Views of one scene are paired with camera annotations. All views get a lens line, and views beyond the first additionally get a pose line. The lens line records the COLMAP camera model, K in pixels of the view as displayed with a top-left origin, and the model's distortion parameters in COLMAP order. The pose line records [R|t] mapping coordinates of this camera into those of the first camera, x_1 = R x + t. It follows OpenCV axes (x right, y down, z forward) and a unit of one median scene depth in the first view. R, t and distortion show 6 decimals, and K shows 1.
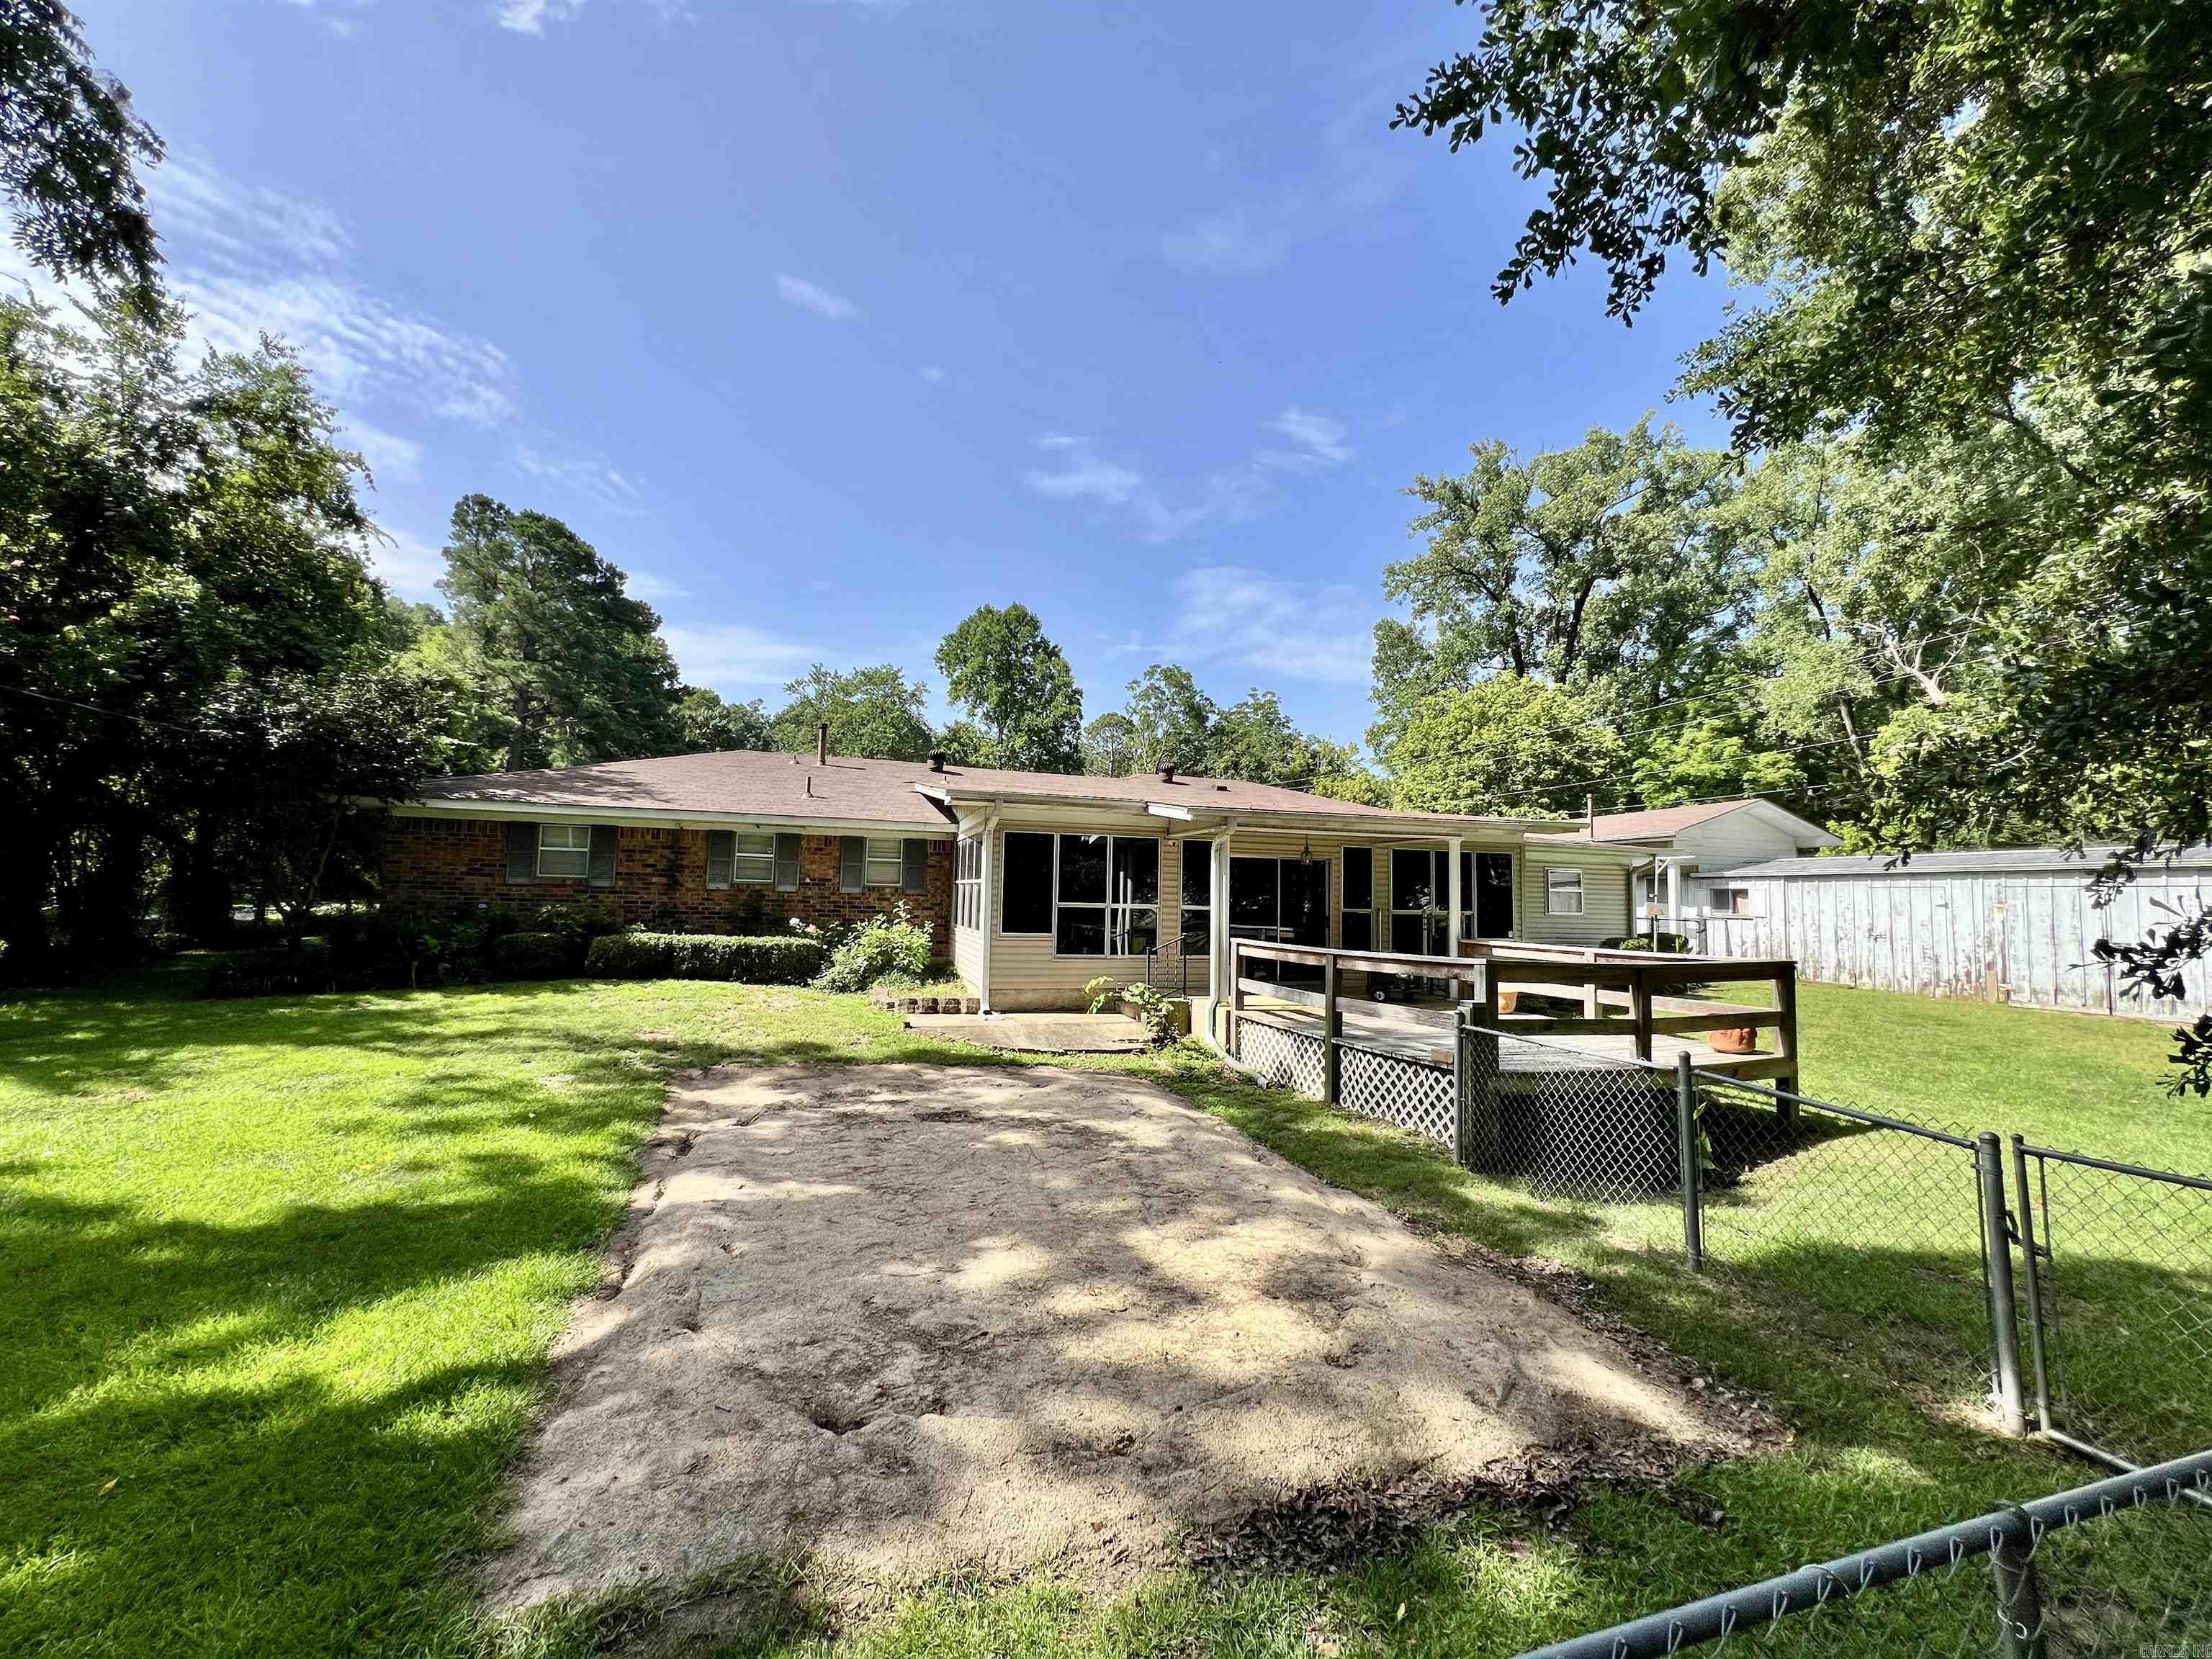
lens RADIAL K [[883.9, 0, 1102.8], [0, 883.9, 829.1], [0, 0, 1]] dist [-0.000346, 0.000793]
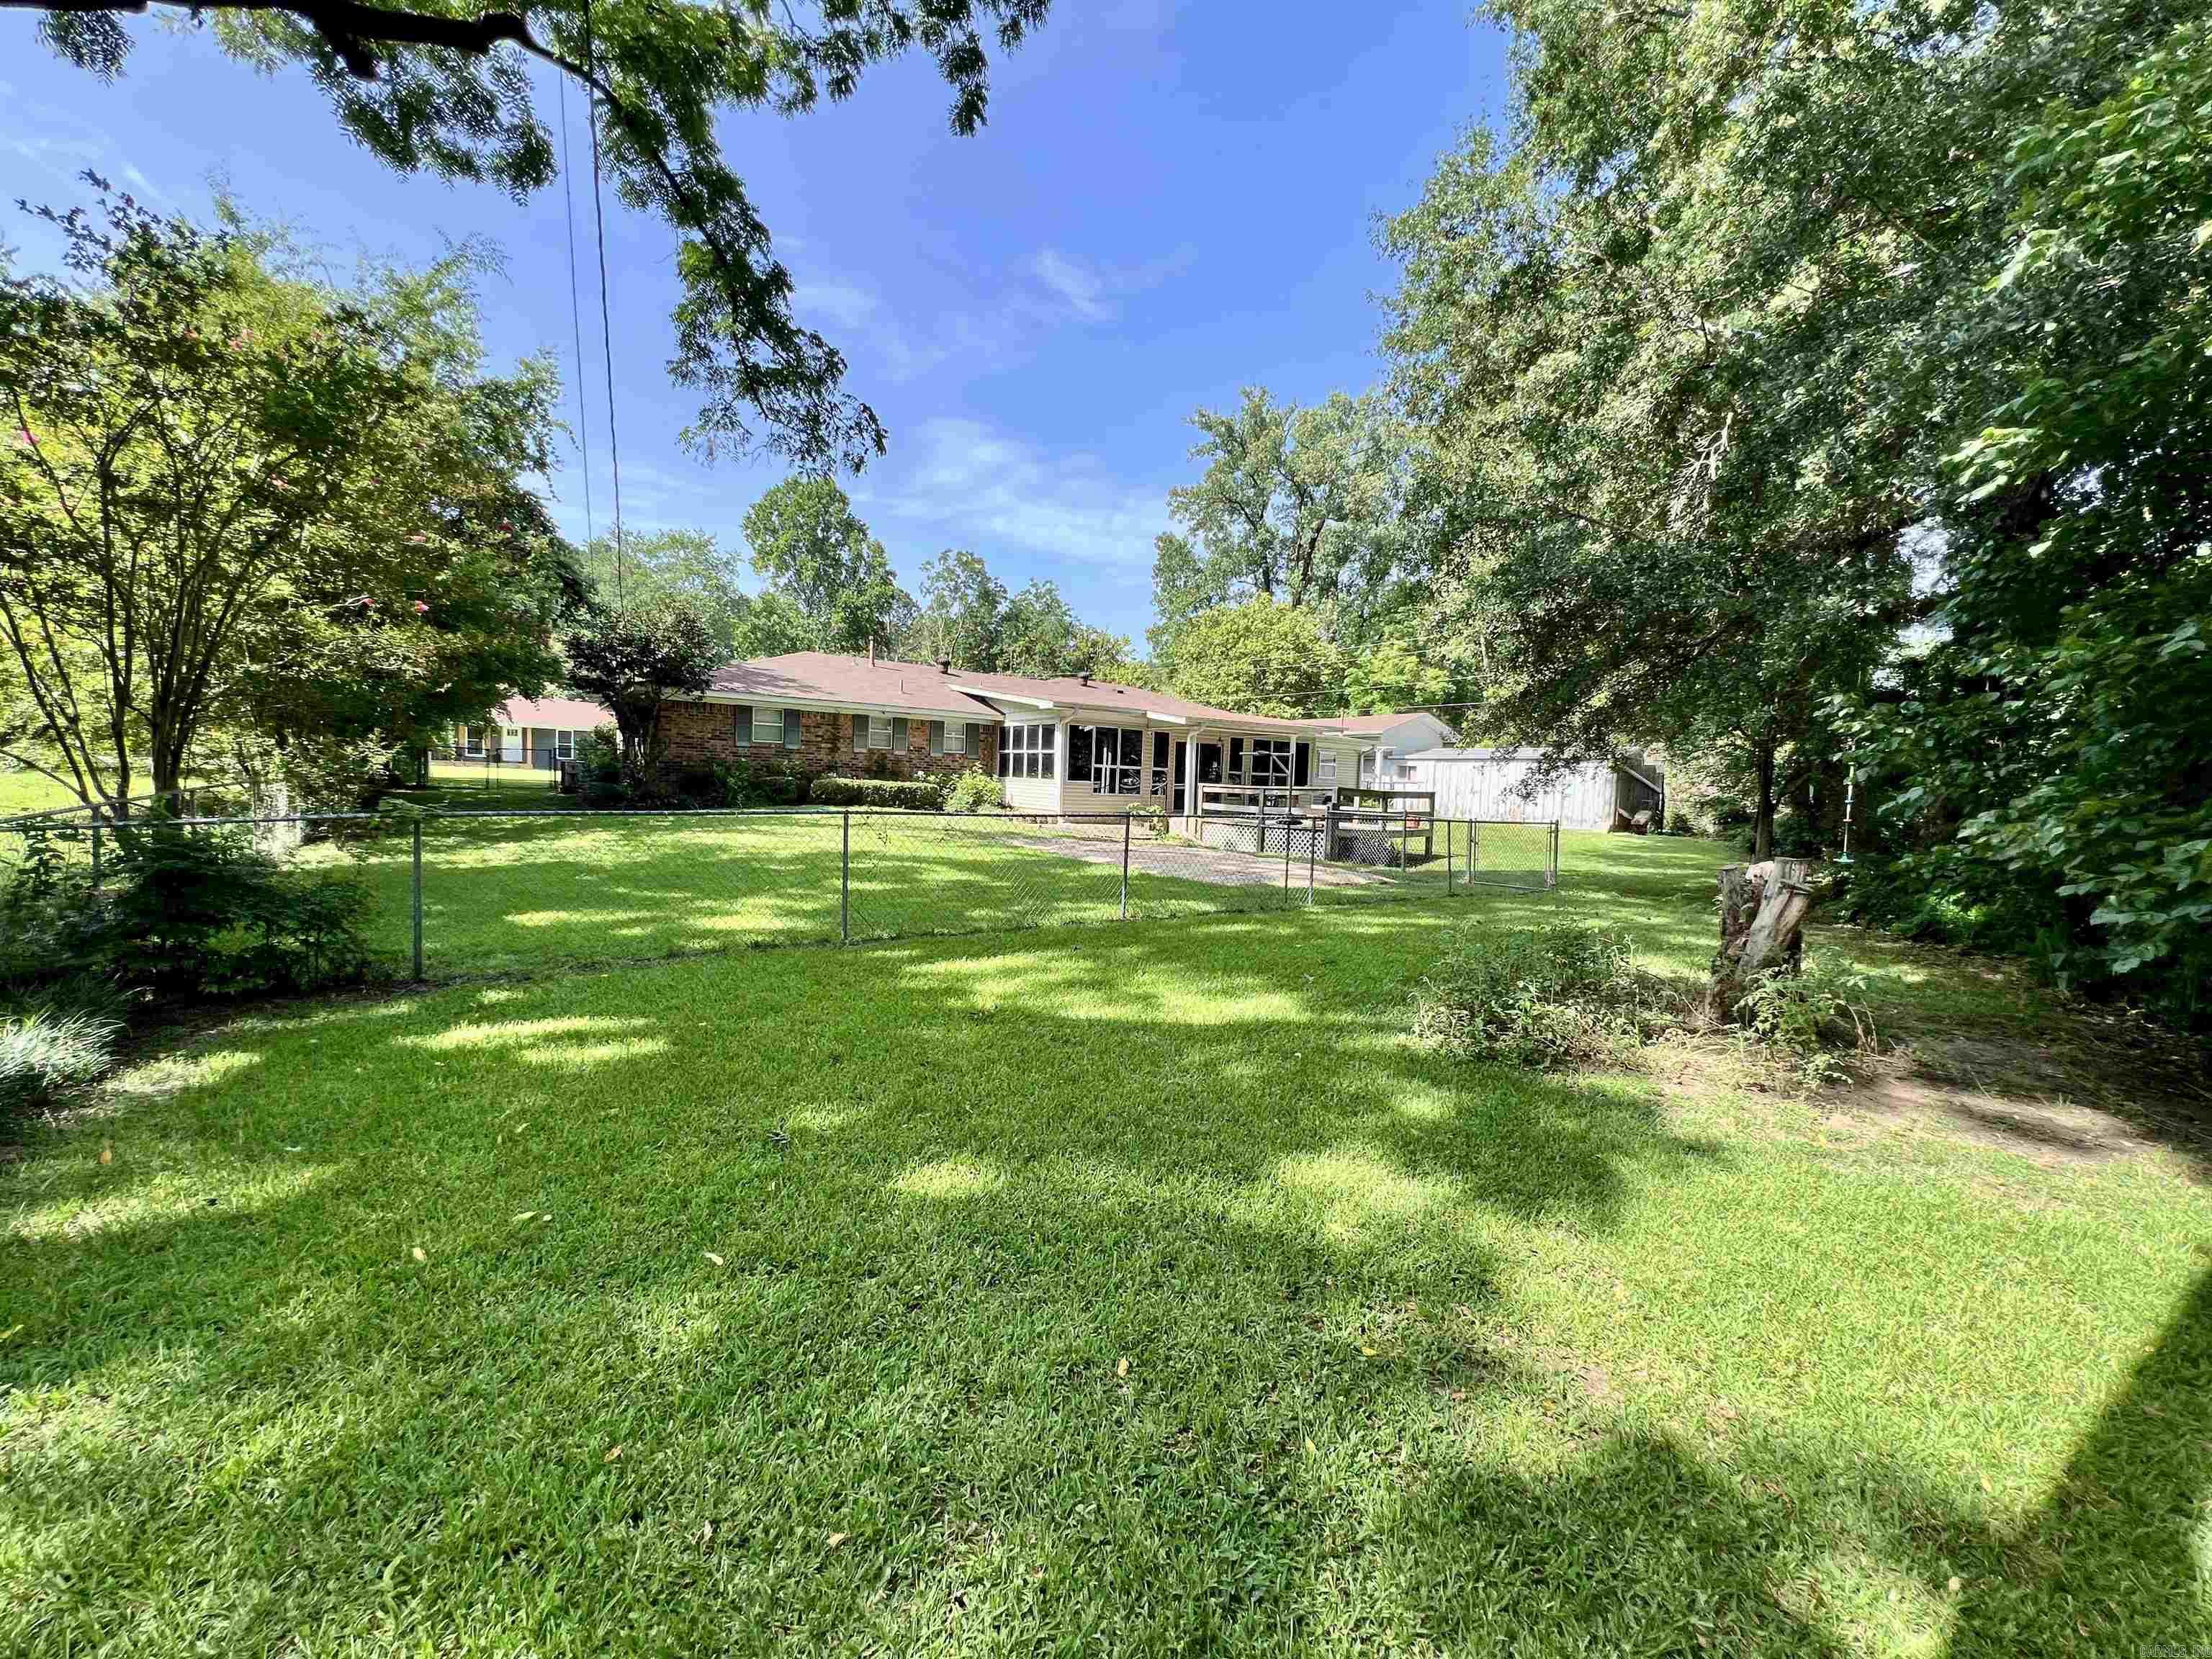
lens RADIAL K [[883.9, 0, 1113.4], [0, 883.9, 816.1], [0, 0, 1]] dist [-0.000346, 0.000793]
pose [[0.952909, 0.001670, 0.303252, -0.129351], [-0.040565, 0.991700, 0.122005, -0.007846], [-0.300531, -0.128561, 0.945068, -0.168166]]
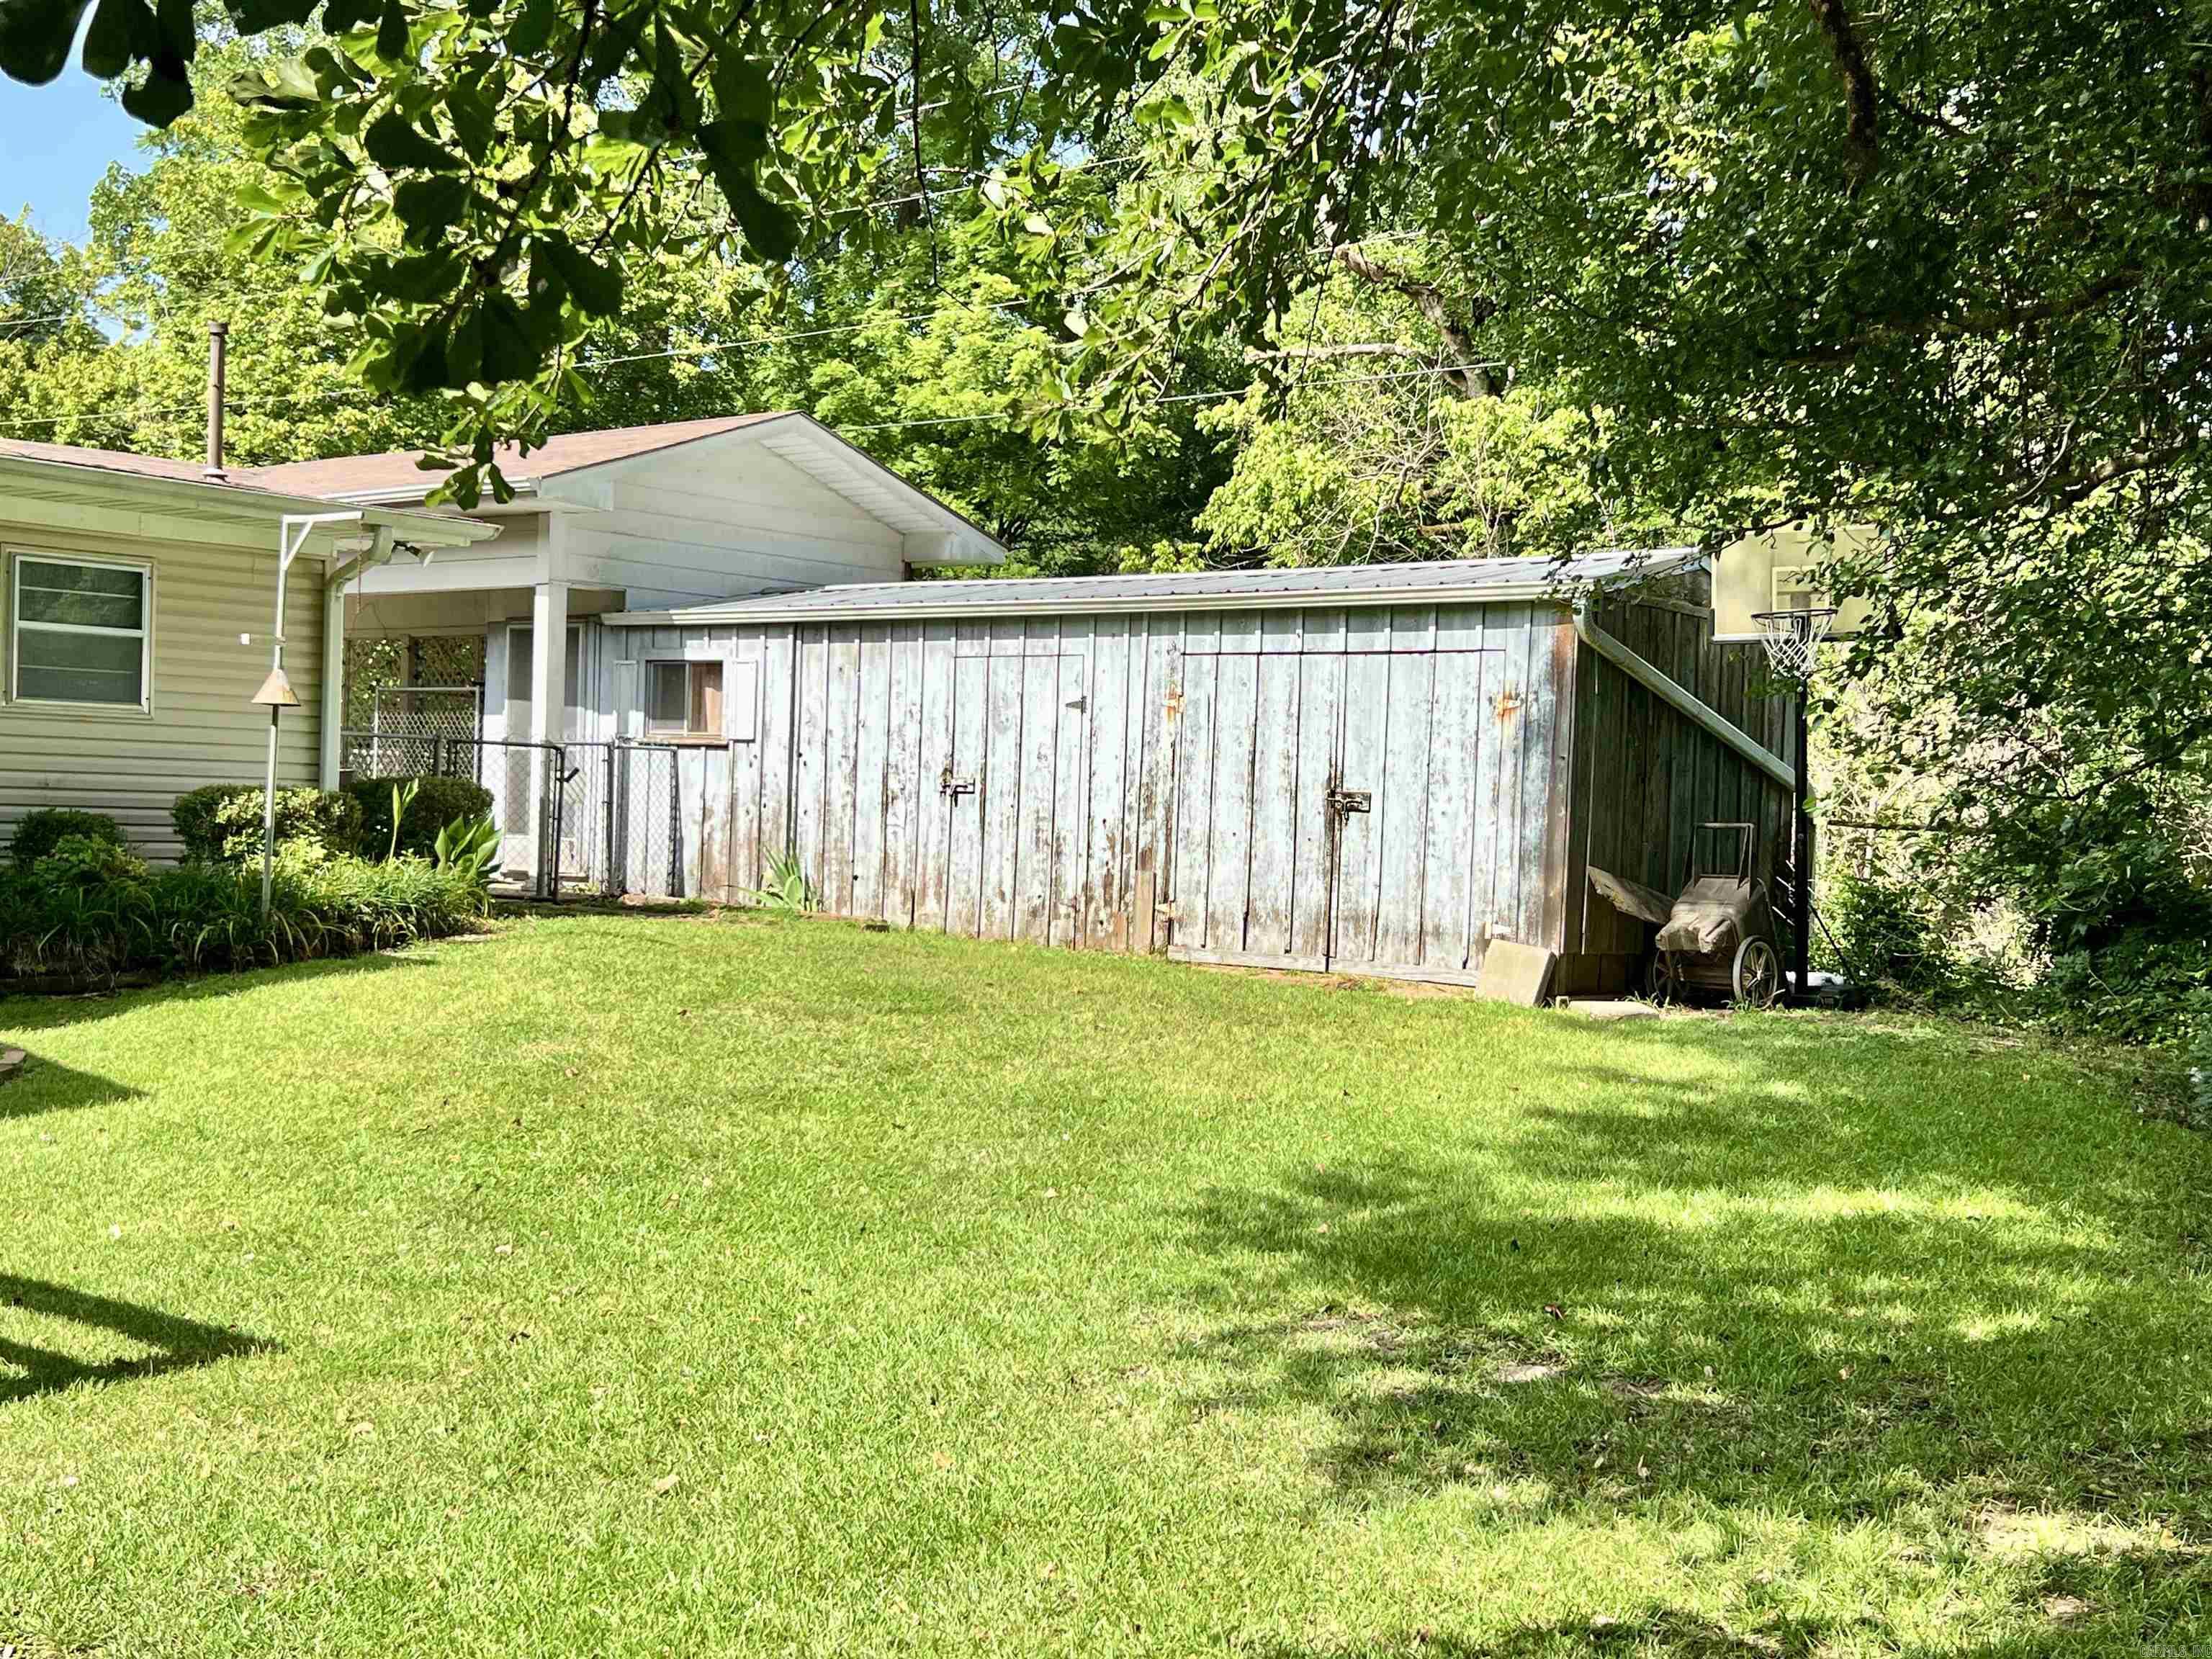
lens RADIAL K [[2581.1, 0, 1107.9], [0, 2581.1, 834.5], [0, 0, 1]] dist [0.062296, 0.000000]
pose [[0.826857, -0.001308, 0.562411, 0.098677], [-0.060555, 0.993977, 0.091340, 0.011694], [-0.559143, -0.109582, 0.821797, 0.023632]]
